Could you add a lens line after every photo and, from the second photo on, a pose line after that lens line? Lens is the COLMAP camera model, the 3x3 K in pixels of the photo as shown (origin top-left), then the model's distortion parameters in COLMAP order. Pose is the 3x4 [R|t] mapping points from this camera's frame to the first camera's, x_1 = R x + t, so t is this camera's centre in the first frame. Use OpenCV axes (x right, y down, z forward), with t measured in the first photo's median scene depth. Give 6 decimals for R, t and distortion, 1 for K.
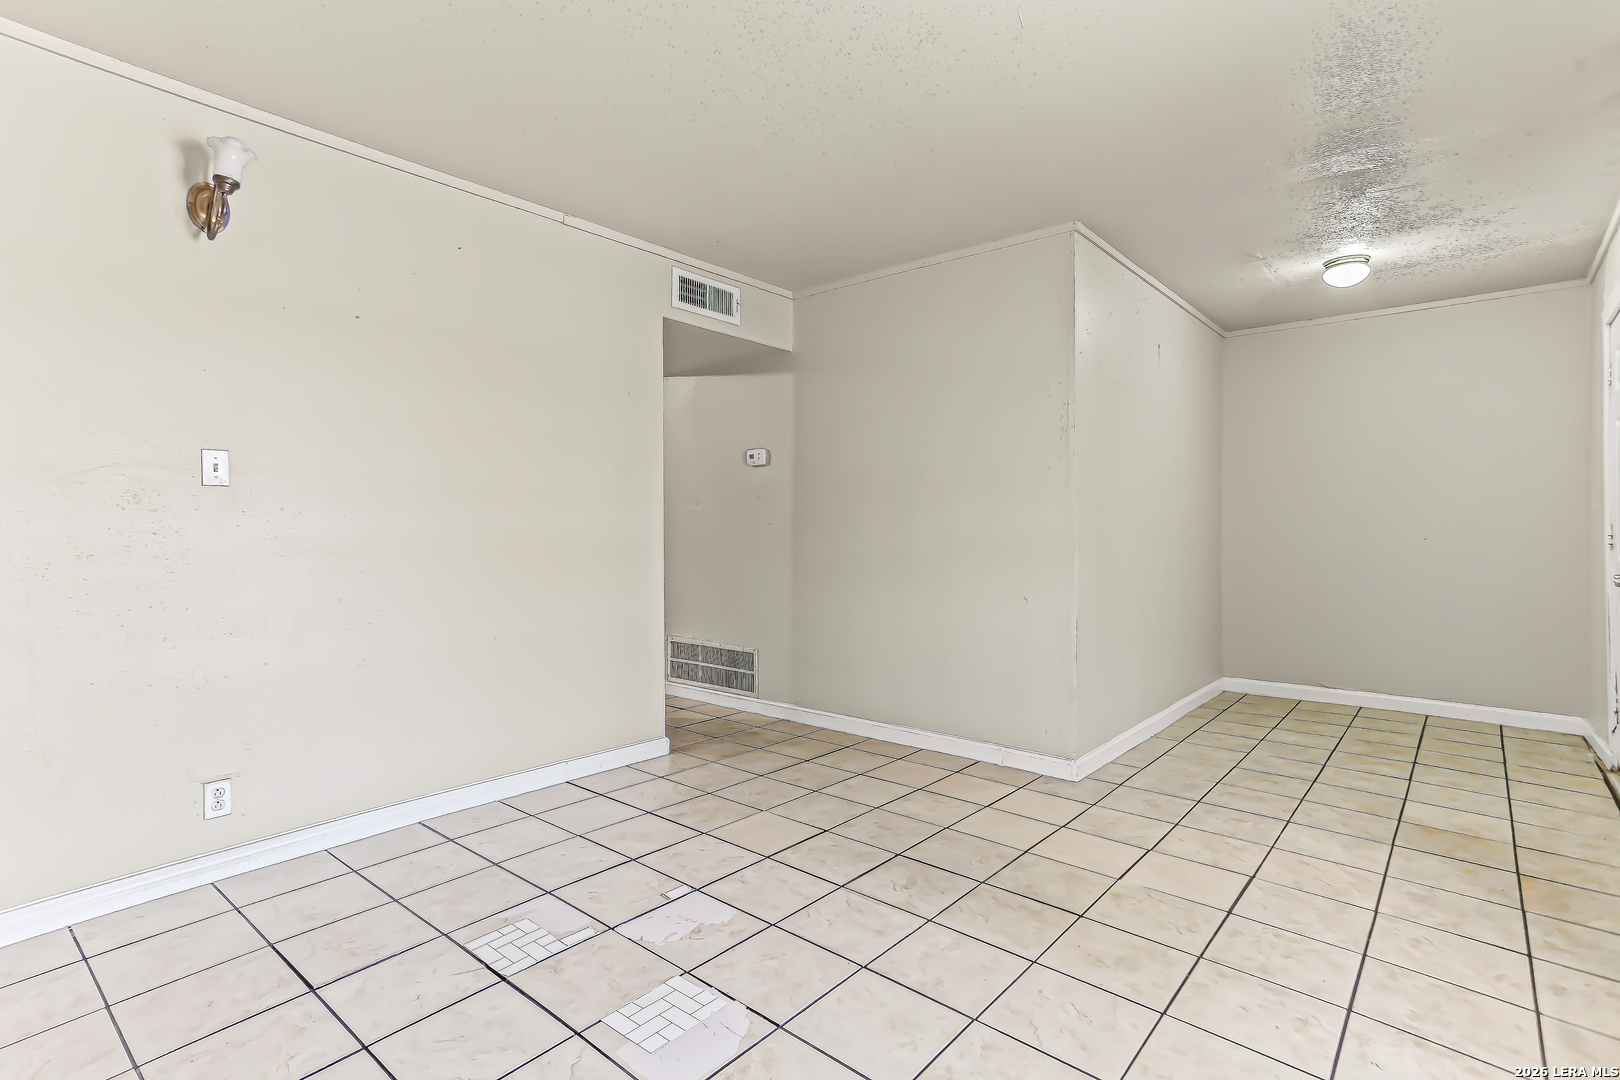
lens RADIAL K [[786.4, 0, 802.4], [0, 786.4, 552.3], [0, 0, 1]] dist [0.004477, 0.003777]
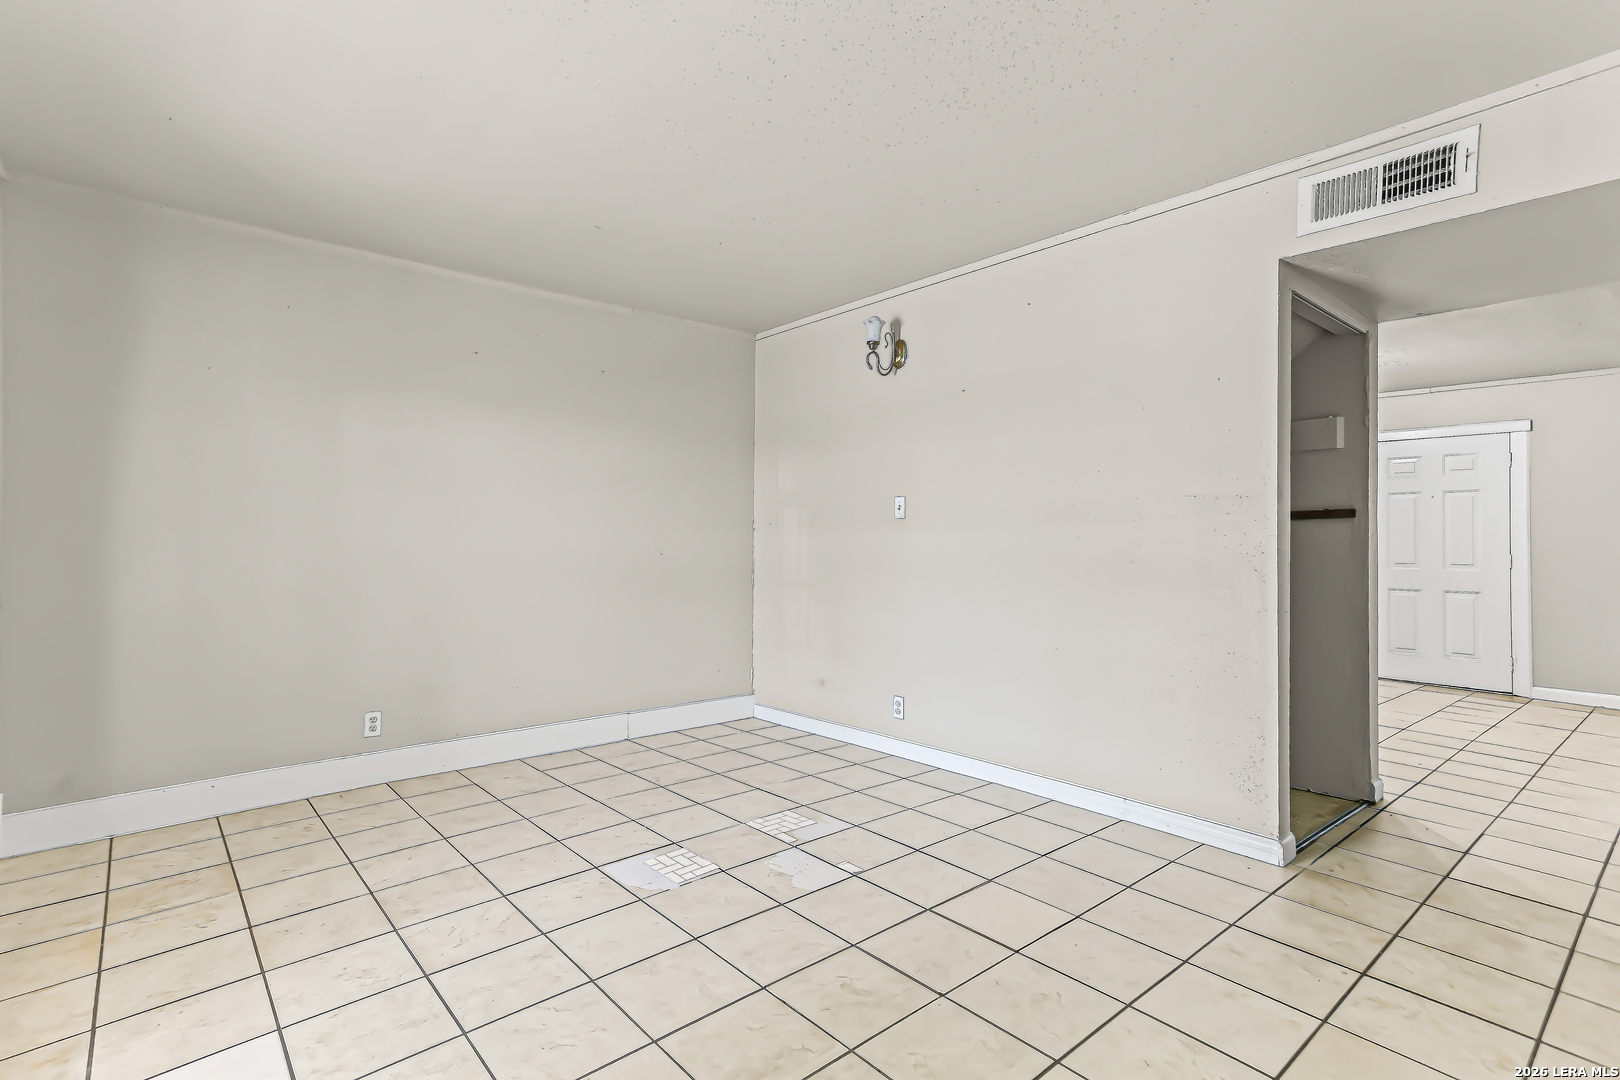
lens RADIAL K [[786.4, 0, 801.0], [0, 786.4, 540.6], [0, 0, 1]] dist [0.004477, 0.003777]
pose [[-0.151099, -0.002490, -0.988515, 0.827995], [-0.040061, 0.999191, 0.003607, -0.031105], [0.987707, 0.040146, -0.151077, 0.927913]]
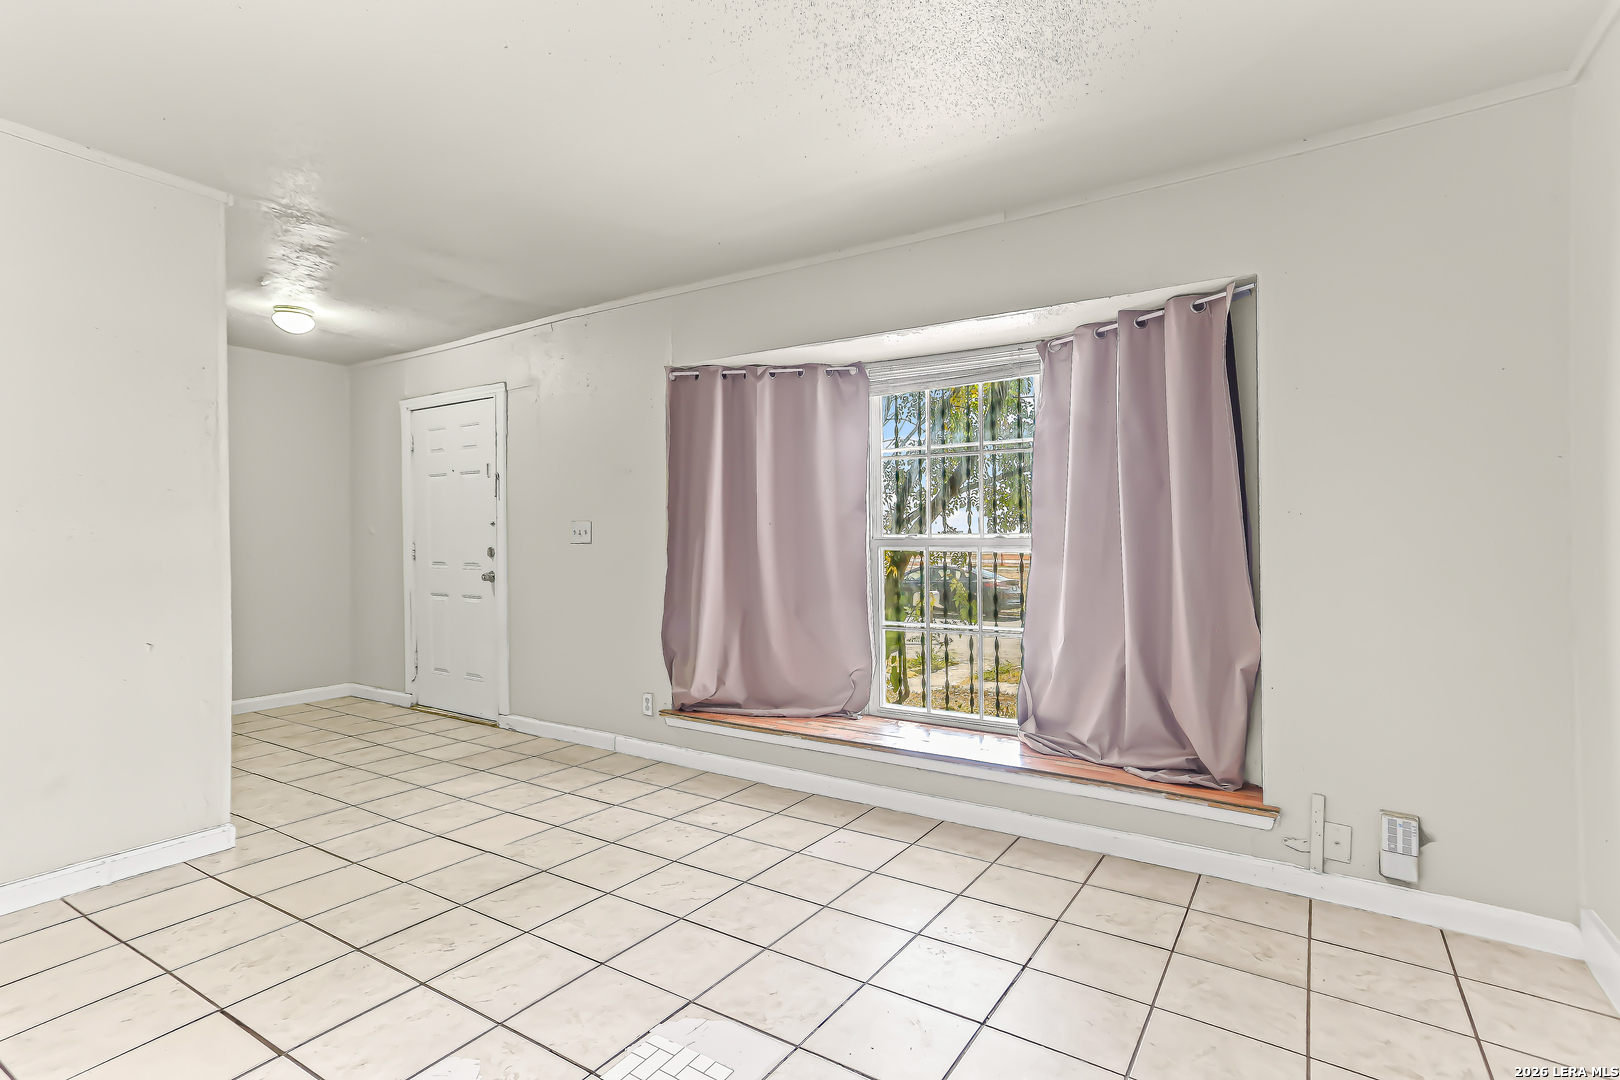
lens RADIAL K [[786.4, 0, 802.6], [0, 786.4, 535.7], [0, 0, 1]] dist [0.004477, 0.003777]
pose [[-0.134117, 0.005627, 0.990949, -0.720199], [0.040316, 0.999187, -0.000218, -0.023294], [-0.990145, 0.039922, -0.134235, 0.613355]]
